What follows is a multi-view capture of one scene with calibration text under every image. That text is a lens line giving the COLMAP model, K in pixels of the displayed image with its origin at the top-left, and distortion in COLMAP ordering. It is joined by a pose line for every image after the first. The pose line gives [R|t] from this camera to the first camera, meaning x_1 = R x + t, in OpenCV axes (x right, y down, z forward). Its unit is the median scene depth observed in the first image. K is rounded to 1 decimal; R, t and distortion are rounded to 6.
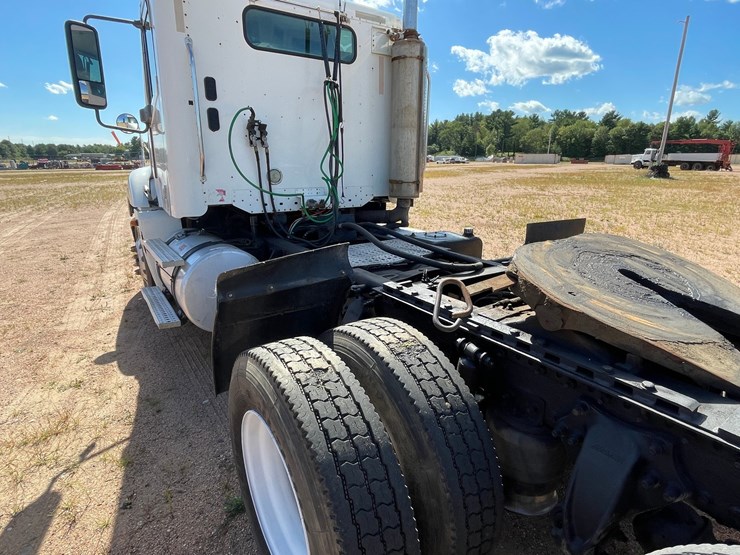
lens RADIAL K [[409.3, 0, 369.9], [0, 409.3, 276.3], [0, 0, 1]] dist [0.000322, -0.003548]
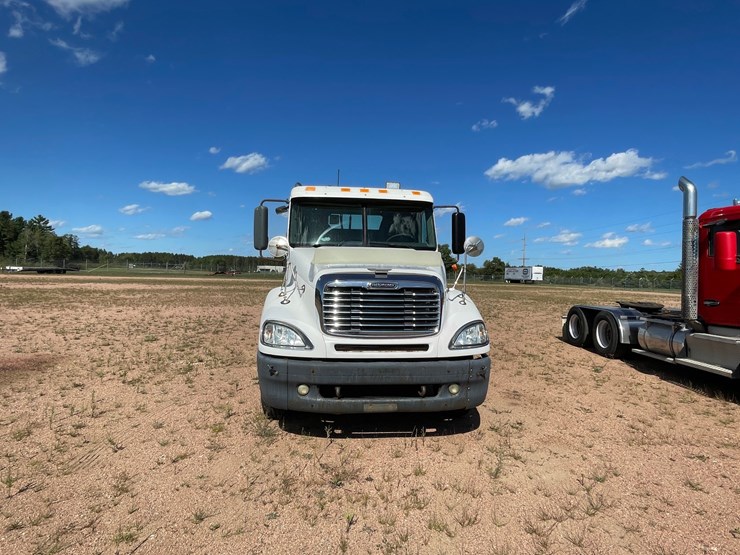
lens RADIAL K [[409.3, 0, 372.0], [0, 409.3, 277.6], [0, 0, 1]] dist [0.000322, -0.003548]
pose [[-0.887835, -0.030640, 0.459141, -1.027214], [0.099220, 0.961564, 0.256029, -0.713104], [-0.449338, 0.272868, -0.850670, 2.410884]]
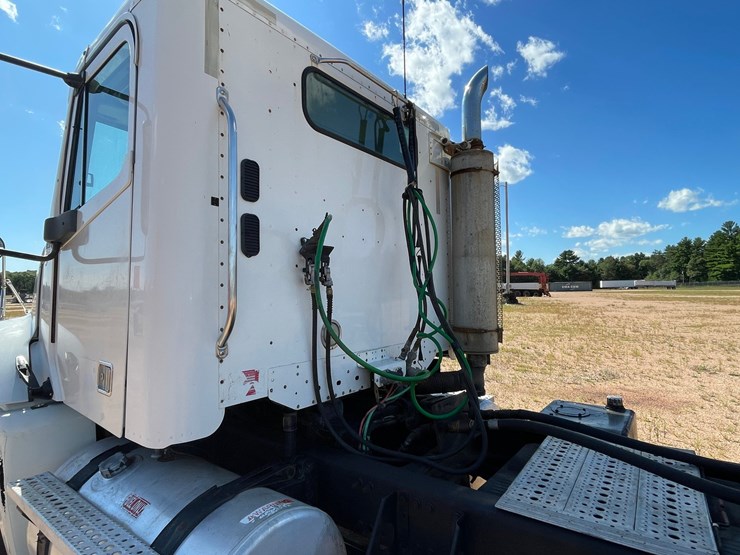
lens RADIAL K [[409.3, 0, 369.3], [0, 409.3, 272.8], [0, 0, 1]] dist [0.000322, -0.003548]
pose [[0.949629, 0.000076, 0.313376, -0.315706], [0.099177, 0.948526, -0.300769, -0.133187], [-0.297268, 0.316698, 0.900741, 0.400089]]
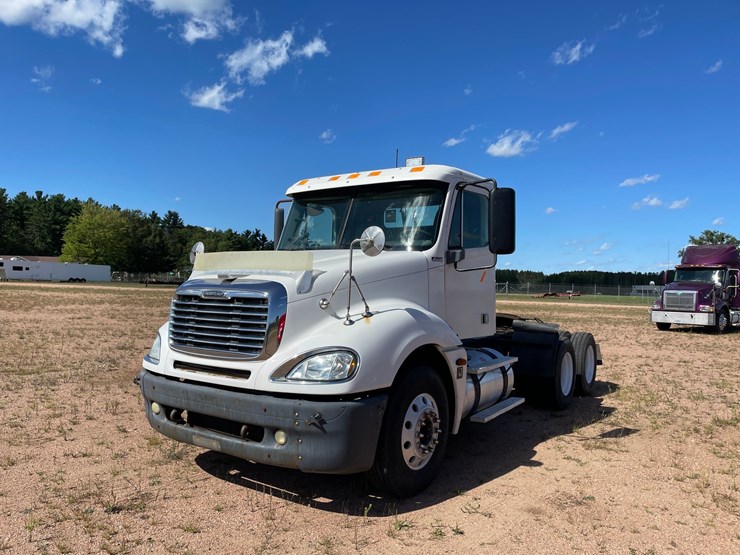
lens RADIAL K [[560.4, 0, 370.4], [0, 560.4, 278.3], [0, 0, 1]] dist [0.038544, -0.012588]
pose [[-0.364099, -0.001381, 0.931359, -1.759487], [0.229543, 0.969019, 0.091172, -0.500048], [-0.902631, 0.246982, -0.352502, 1.667623]]
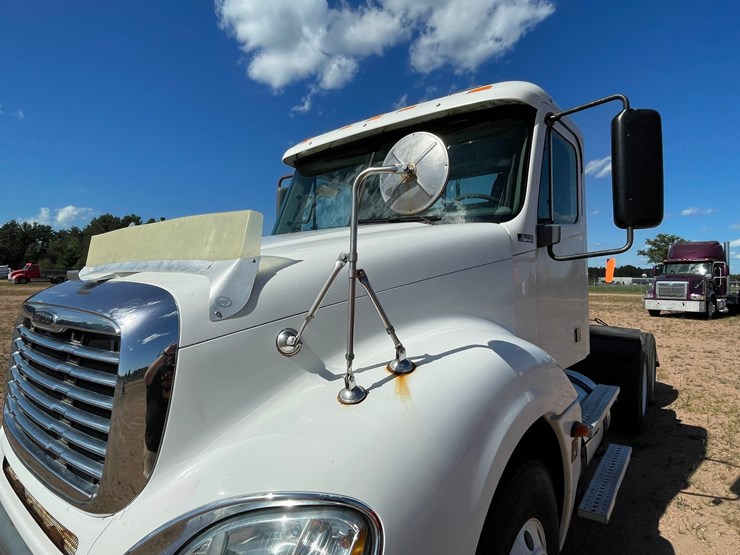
lens RADIAL K [[409.3, 0, 372.4], [0, 409.3, 278.0], [0, 0, 1]] dist [0.000322, -0.003548]
pose [[-0.302025, -0.001377, 0.953299, -1.015514], [0.251087, 0.964574, 0.080942, -0.428385], [-0.919639, 0.263808, -0.290980, 1.392518]]
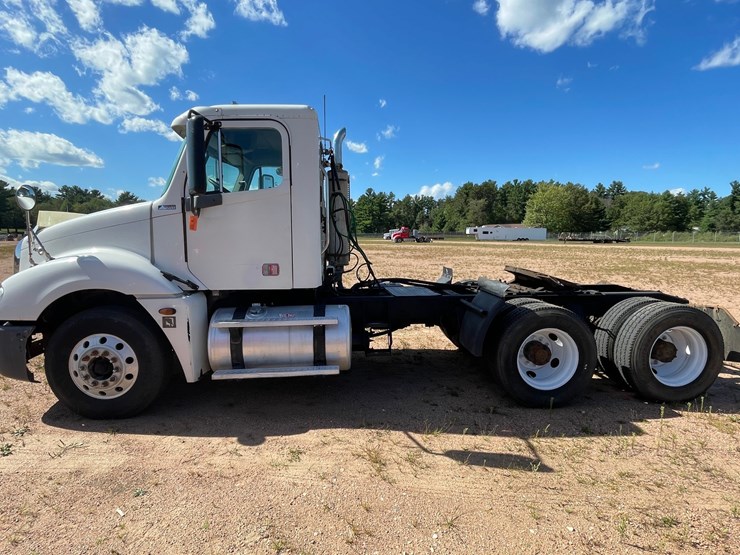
lens RADIAL K [[409.3, 0, 368.7], [0, 409.3, 277.8], [0, 0, 1]] dist [0.000322, -0.003548]
pose [[0.502222, -0.087474, 0.860303, -1.179013], [0.238365, 0.970331, -0.040489, -0.065132], [-0.831237, 0.225401, 0.508172, 0.172922]]
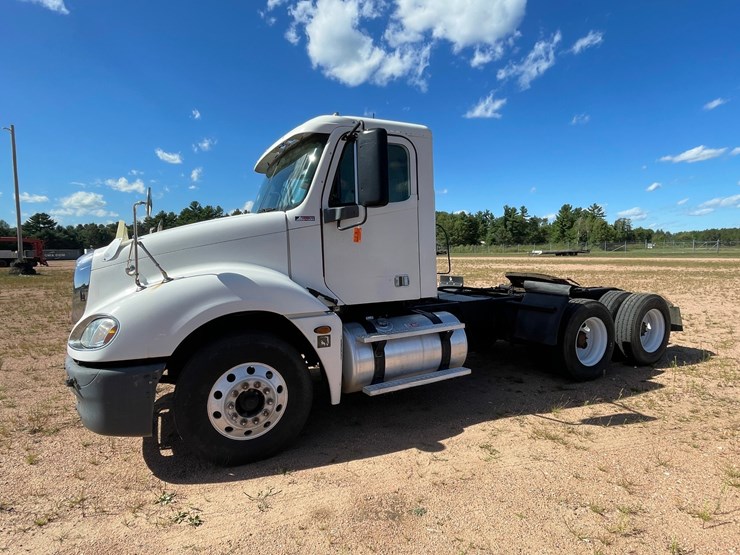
lens RADIAL K [[409.3, 0, 370.1], [0, 409.3, 278.6], [0, 0, 1]] dist [0.000322, -0.003548]
pose [[0.114523, -0.070020, 0.990950, -1.460174], [0.288288, 0.956929, 0.034299, -0.245776], [-0.950671, 0.281750, 0.129777, 0.816503]]
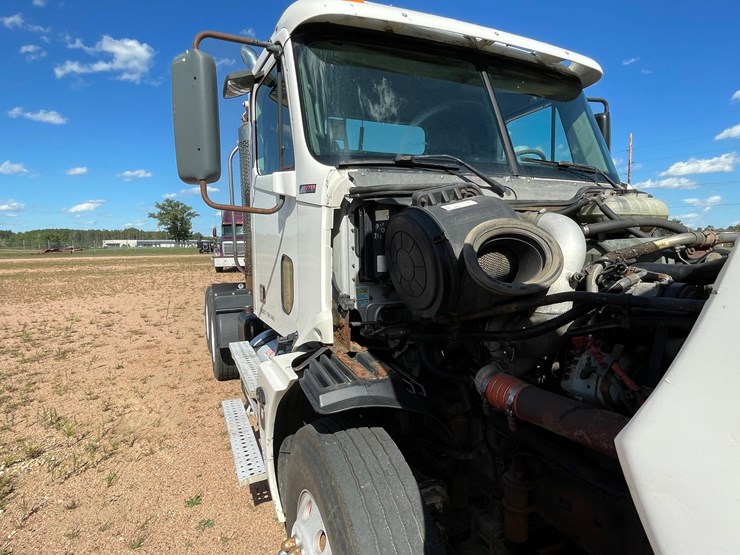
lens RADIAL K [[409.3, 0, 369.3], [0, 409.3, 276.5], [0, 0, 1]] dist [0.000322, -0.003548]
pose [[-0.984918, -0.003651, 0.172985, -0.271380], [0.058292, 0.934329, 0.351613, -0.524145], [-0.162908, 0.356393, -0.920024, 1.778088]]
